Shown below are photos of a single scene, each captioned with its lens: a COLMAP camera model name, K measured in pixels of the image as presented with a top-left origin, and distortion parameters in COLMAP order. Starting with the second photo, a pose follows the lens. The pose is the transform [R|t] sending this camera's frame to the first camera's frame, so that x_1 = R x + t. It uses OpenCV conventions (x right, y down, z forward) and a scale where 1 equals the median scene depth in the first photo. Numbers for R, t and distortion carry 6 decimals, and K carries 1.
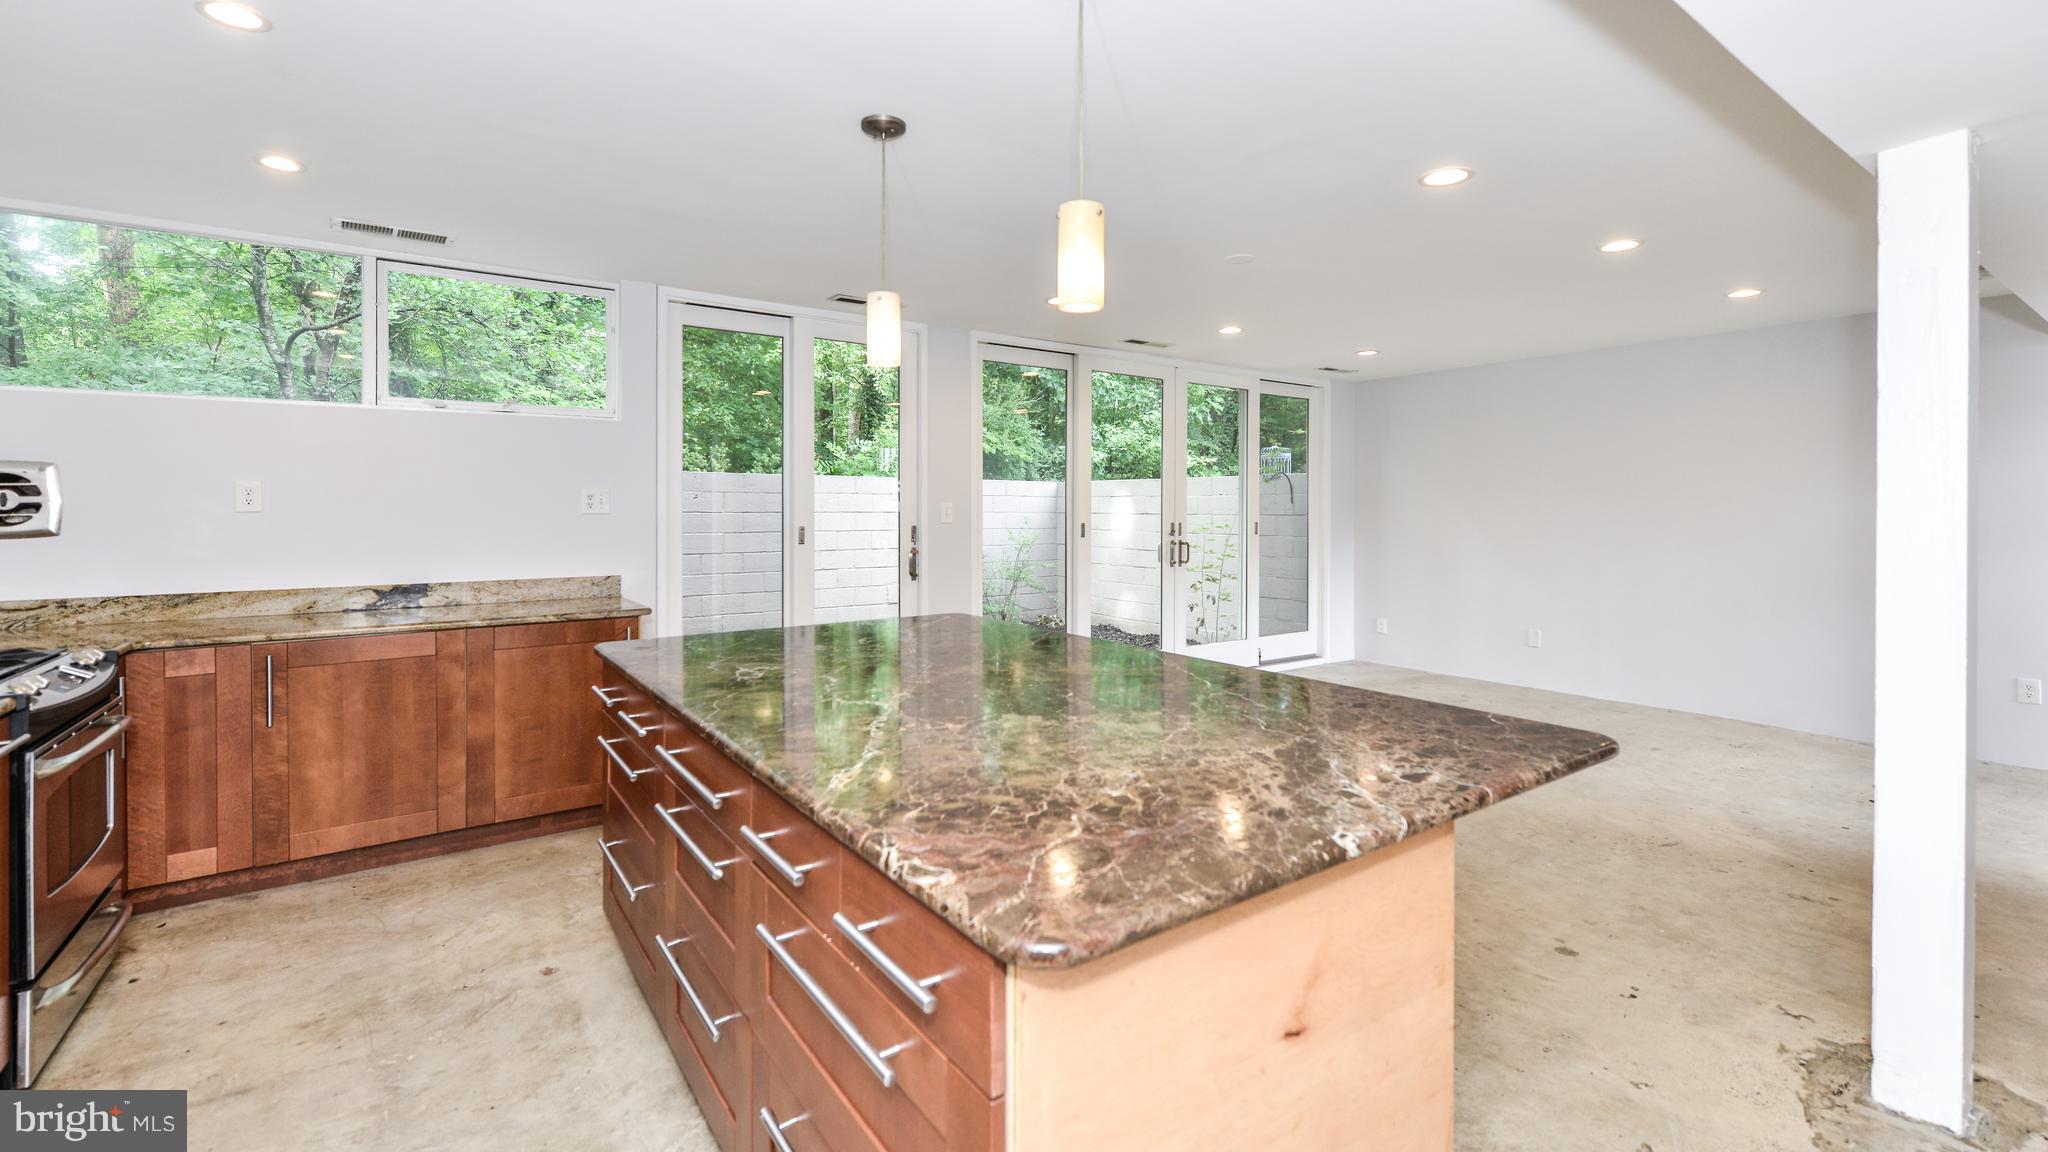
lens RADIAL K [[867.3, 0, 1019.7], [0, 867.3, 506.4], [0, 0, 1]] dist [0.012835, -0.005425]
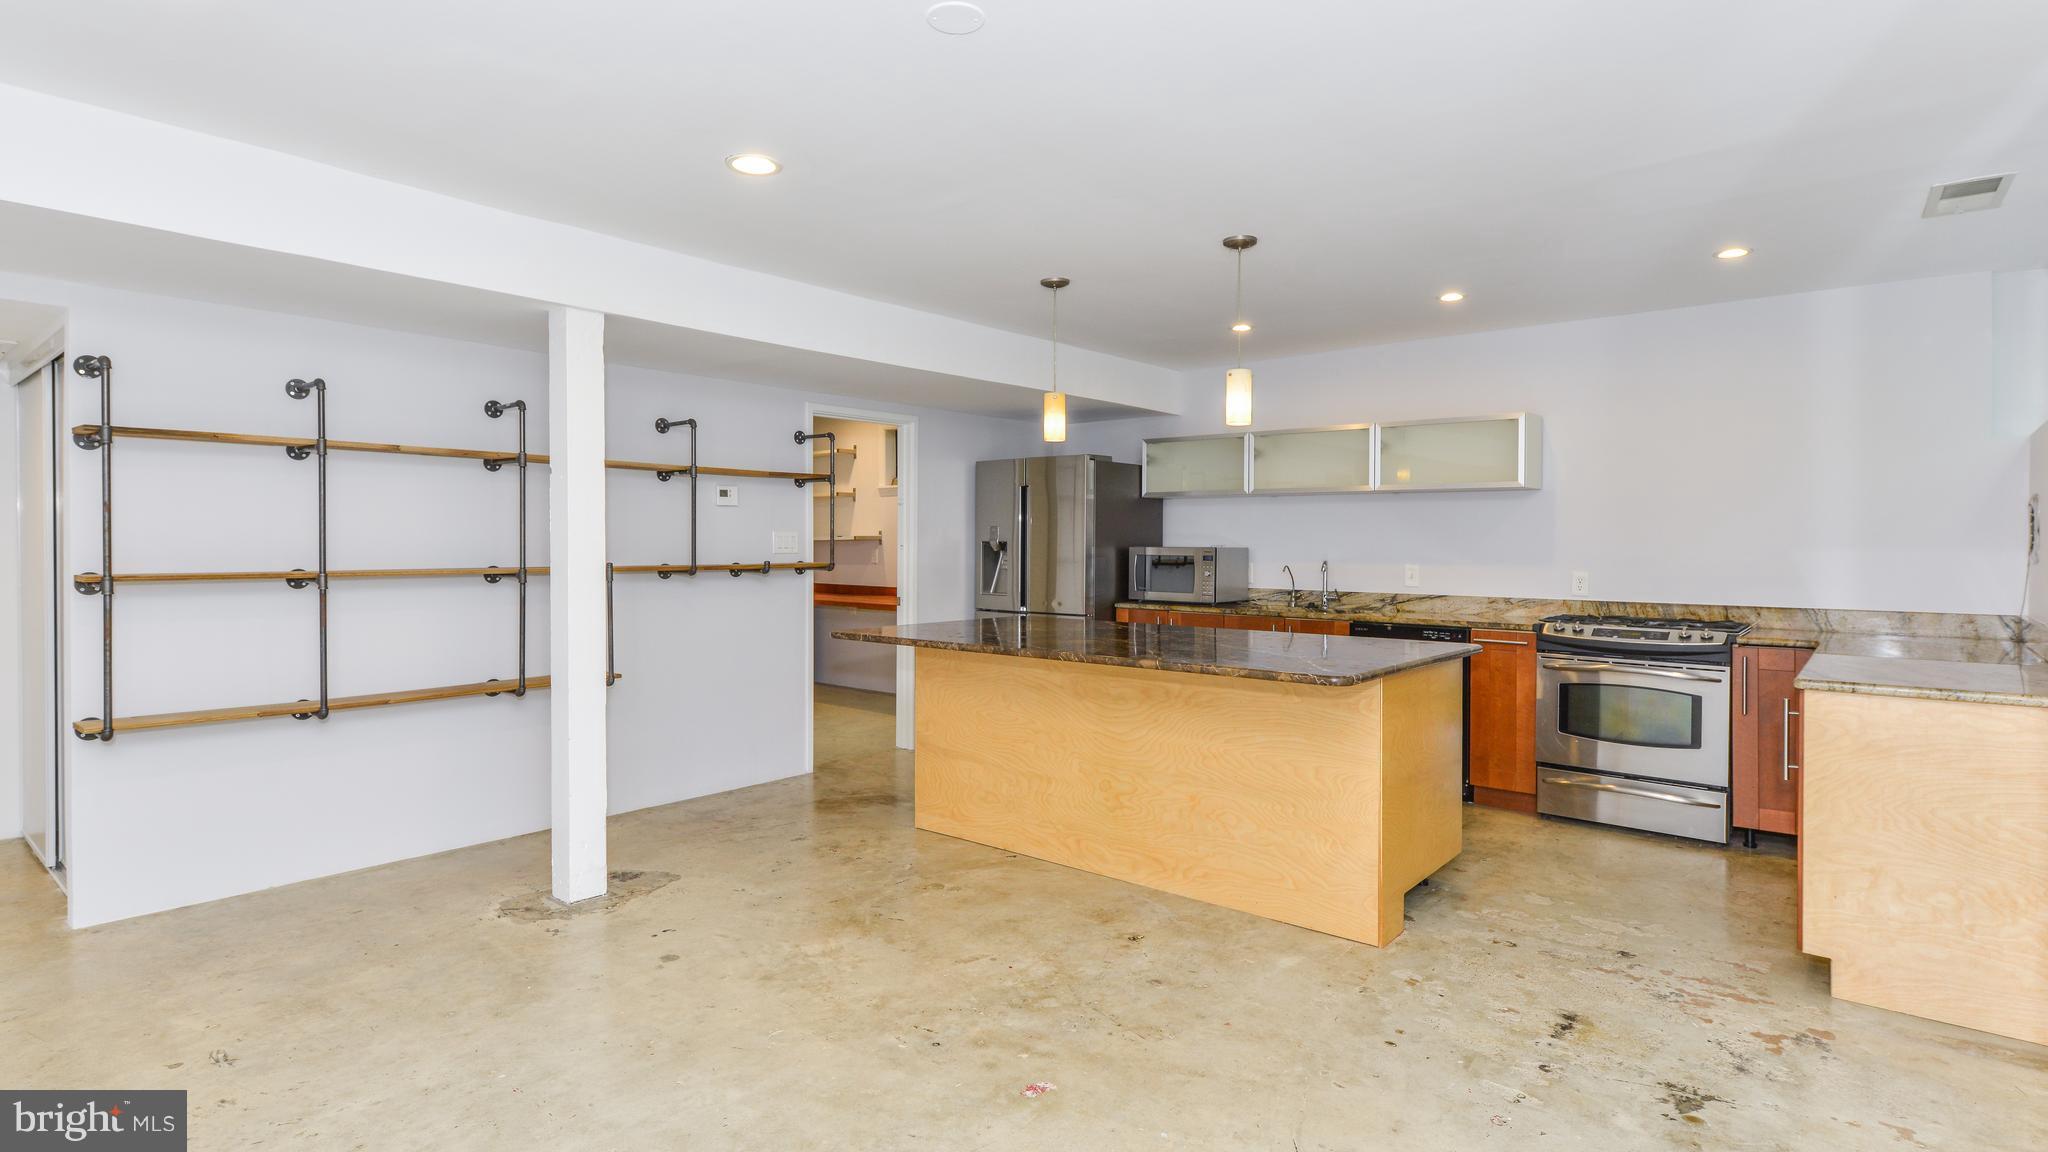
lens RADIAL K [[1015.2, 0, 1033.8], [0, 1015.2, 558.5], [0, 0, 1]] dist [0.004026, -0.001063]
pose [[-0.965329, 0.001846, -0.261029, 0.431496], [-0.001539, 0.999917, 0.012762, 0.014899], [0.261031, 0.012721, -0.965247, 1.918449]]
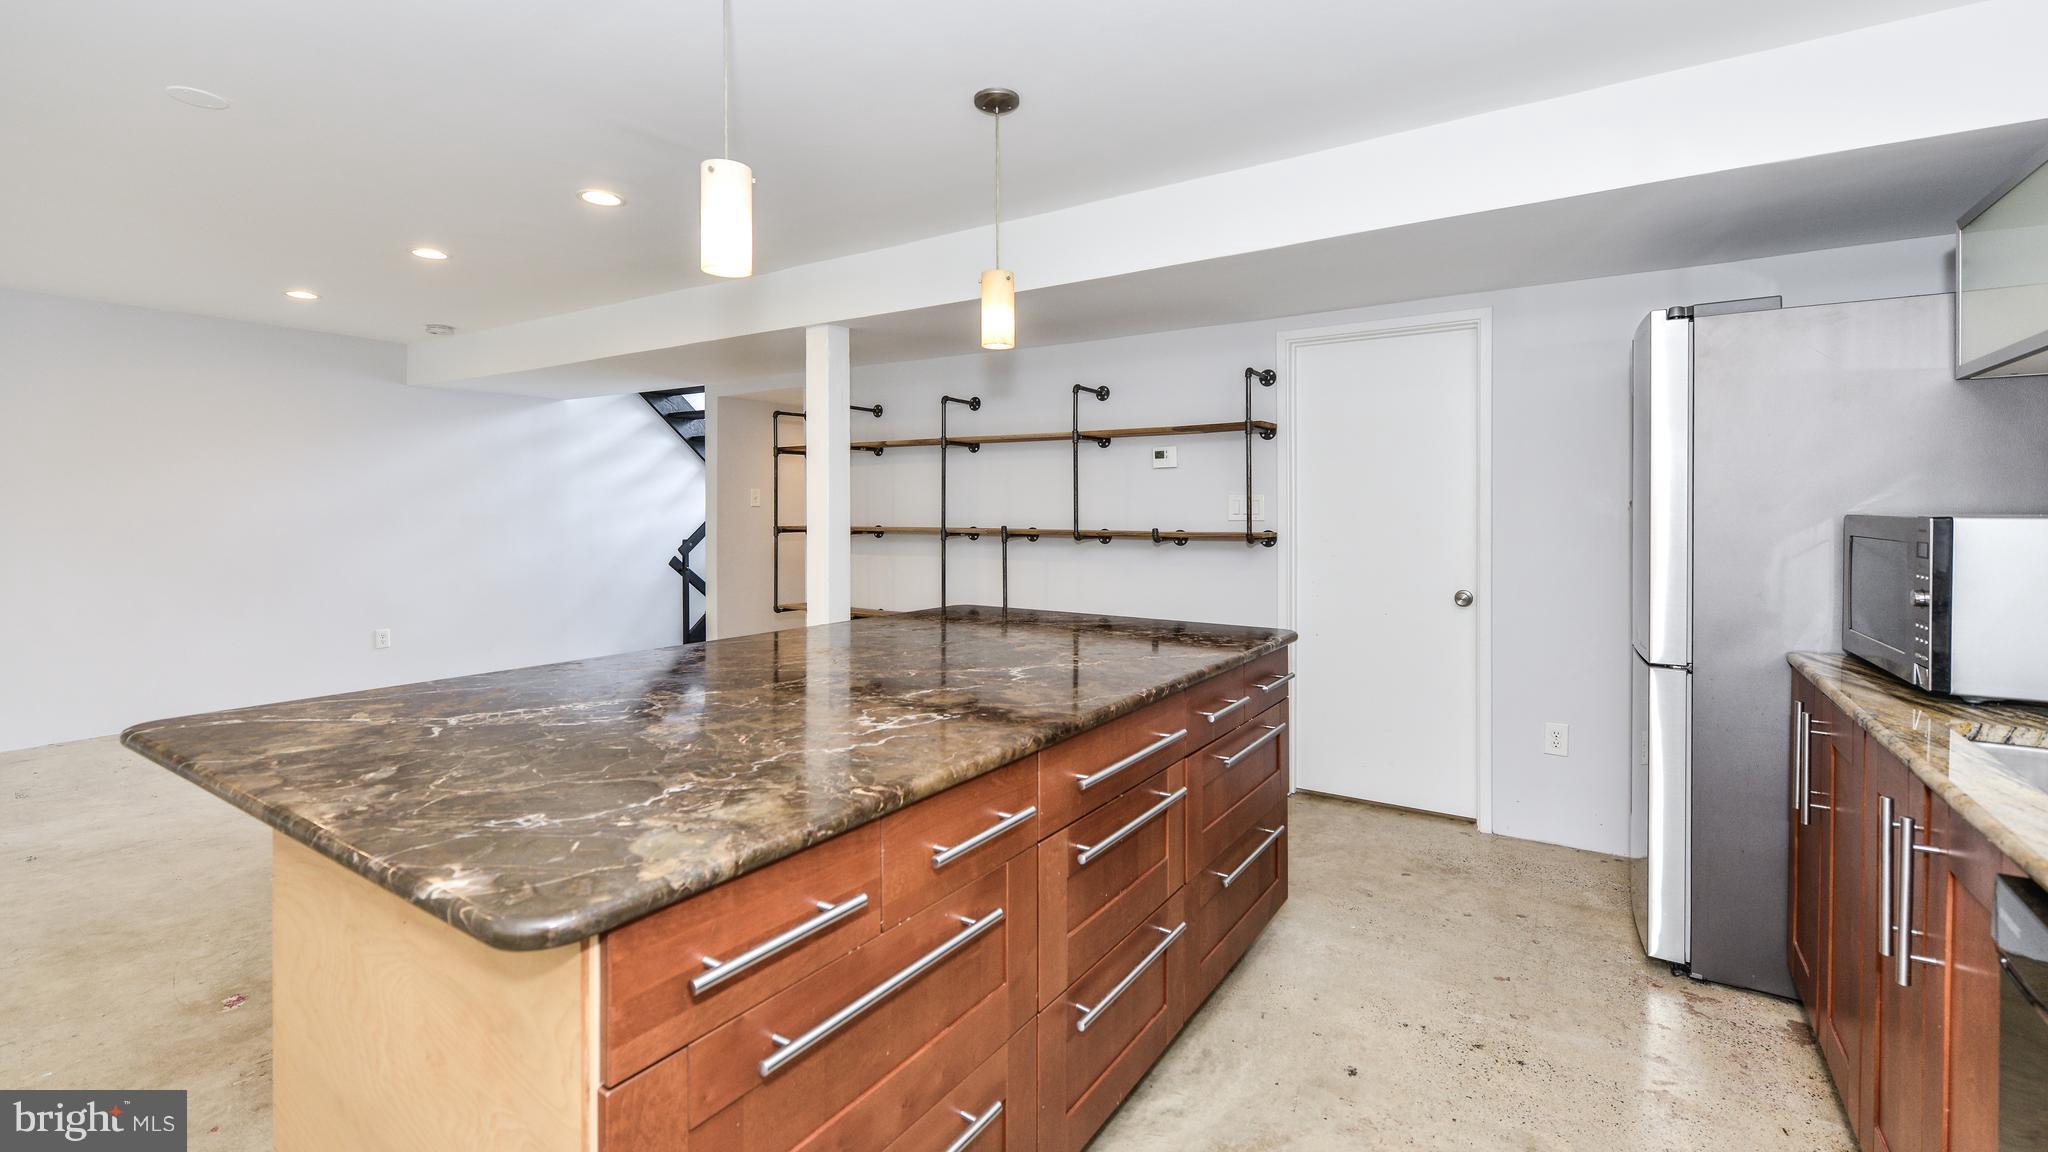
lens RADIAL K [[877.5, 0, 1048.3], [0, 877.5, 515.6], [0, 0, 1]] dist [0.001511, -0.000113]
pose [[-0.372721, -0.005163, 0.927929, -0.707794], [-0.004680, 0.999982, 0.003684, 0.018908], [-0.927931, -0.002970, -0.372739, 0.812819]]
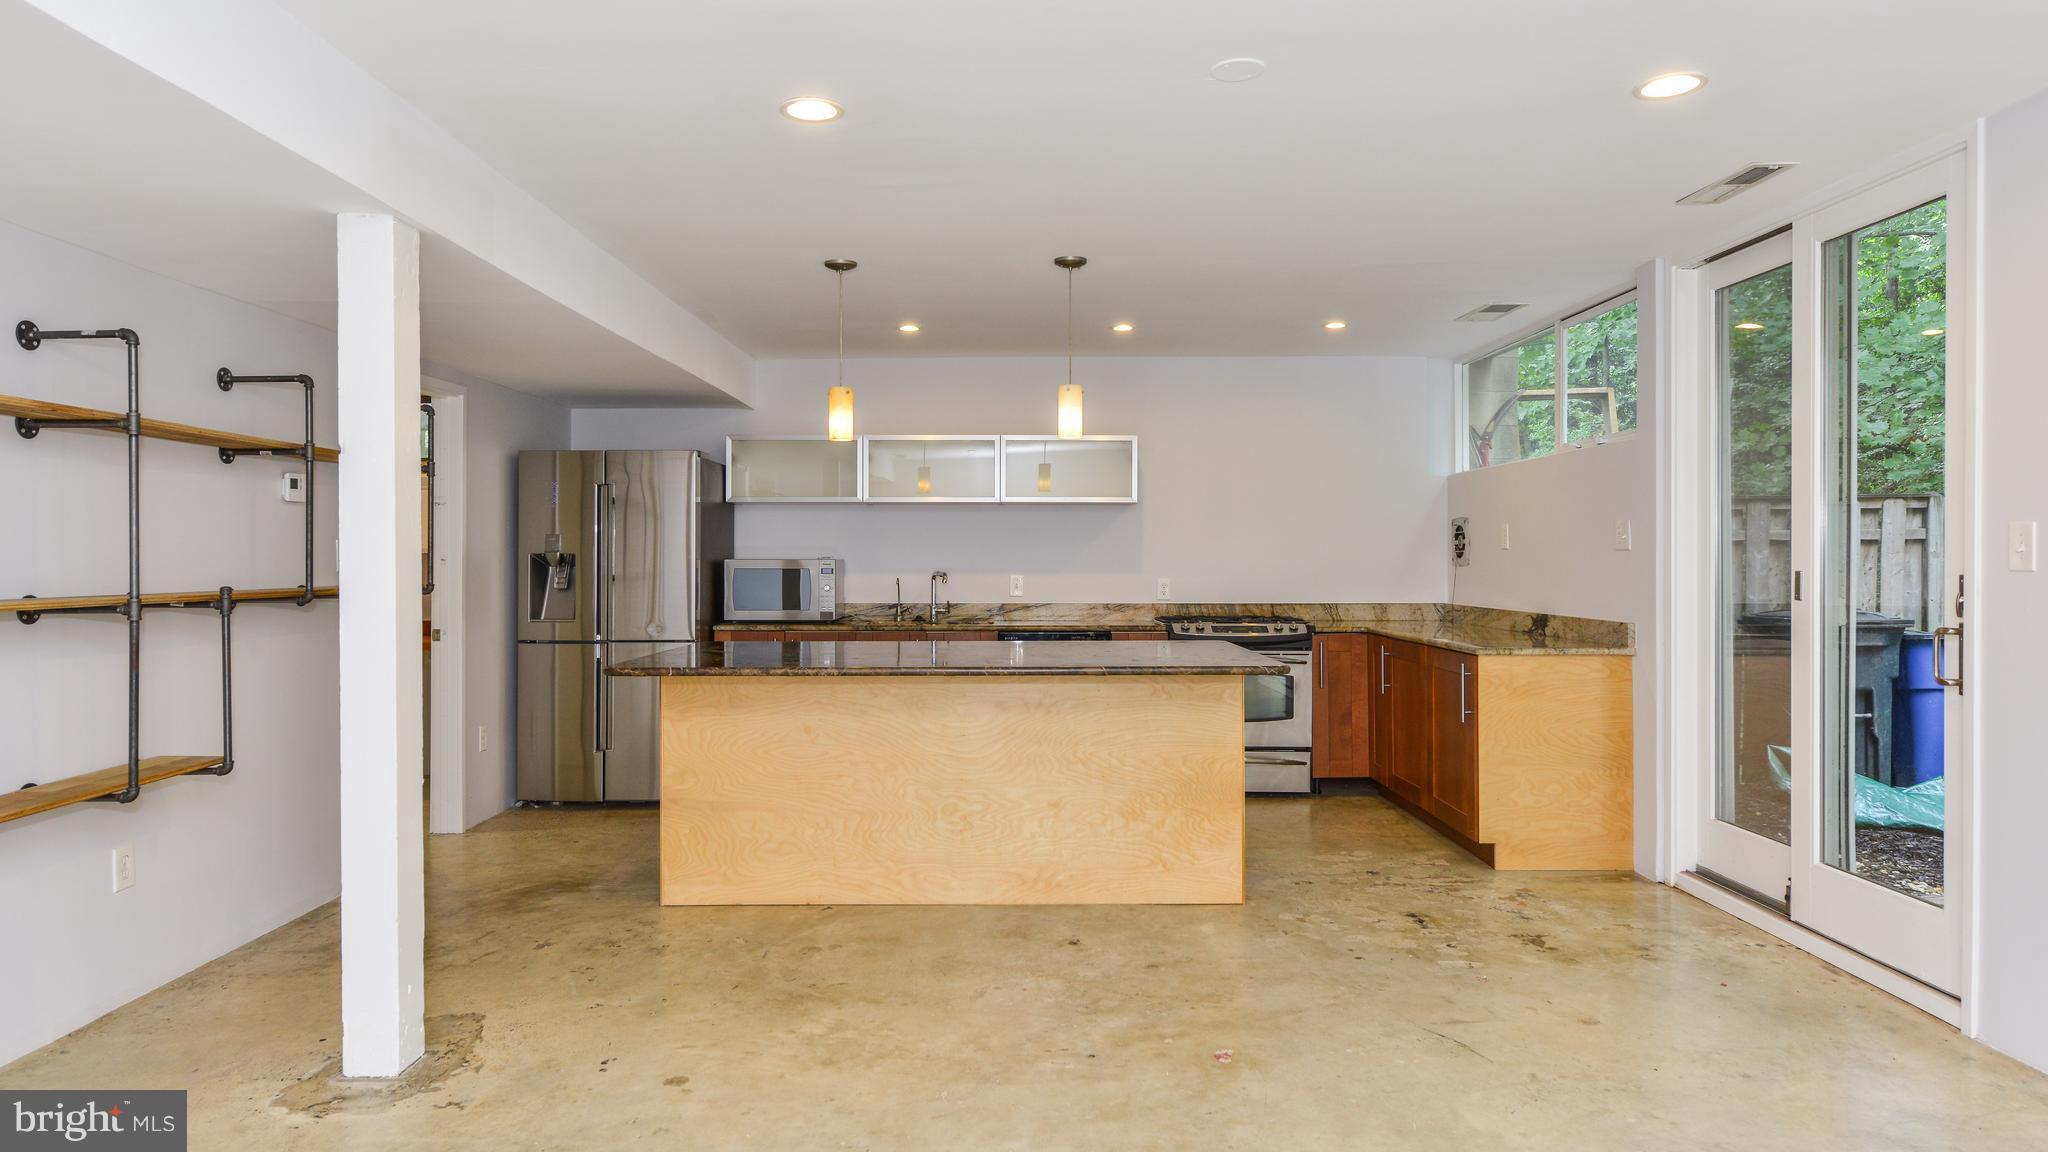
lens RADIAL K [[1215.5, 0, 1007.9], [0, 1215.5, 563.8], [0, 0, 1]] dist [0.004652, 0.002168]
pose [[-0.581620, 0.006949, -0.813431, 1.148709], [0.005139, 0.999975, 0.004868, 0.017181], [0.813444, -0.001349, -0.581642, 1.615341]]
